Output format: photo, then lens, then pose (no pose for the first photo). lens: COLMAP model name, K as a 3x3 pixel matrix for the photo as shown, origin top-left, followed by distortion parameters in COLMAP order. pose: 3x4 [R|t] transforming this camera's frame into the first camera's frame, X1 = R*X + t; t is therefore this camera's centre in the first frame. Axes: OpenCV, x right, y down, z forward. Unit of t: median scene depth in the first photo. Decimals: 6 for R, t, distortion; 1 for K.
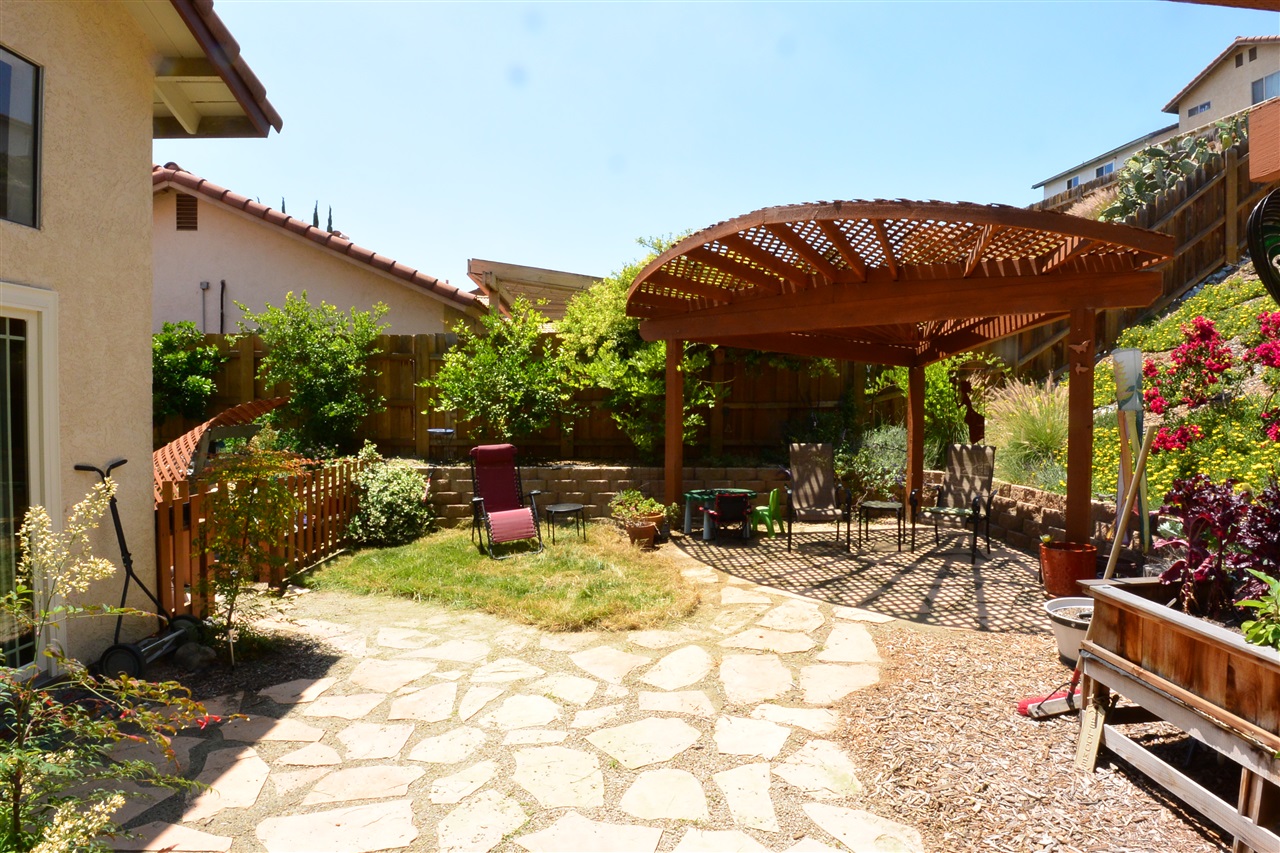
lens RADIAL K [[665.3, 0, 660.0], [0, 665.3, 420.1], [0, 0, 1]] dist [0.000998, -0.030709]
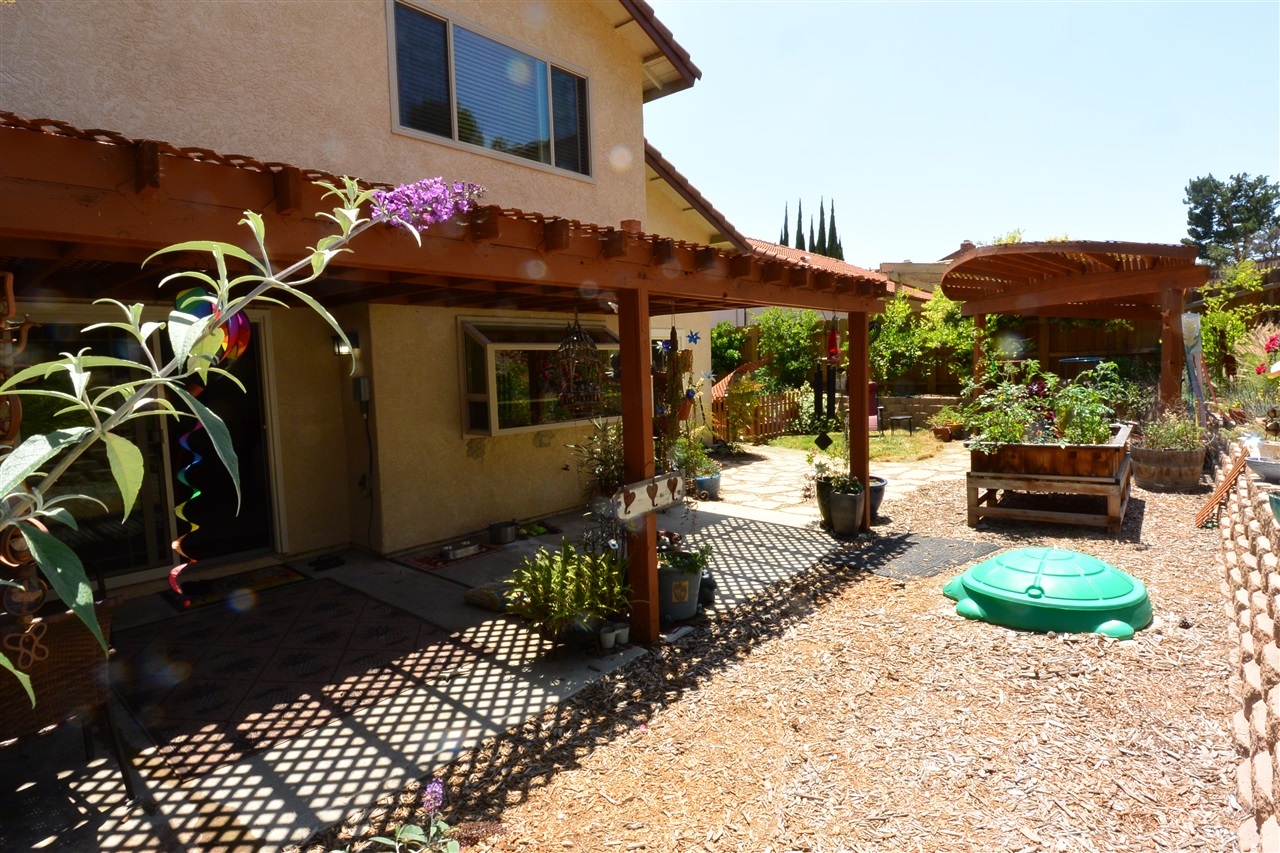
lens RADIAL K [[665.3, 0, 660.0], [0, 665.3, 420.1], [0, 0, 1]] dist [0.000998, -0.030709]
pose [[0.735766, 0.031343, -0.676510, 0.488655], [0.016720, 0.997783, 0.064413, 0.011304], [0.677030, -0.058704, 0.733611, -0.610735]]
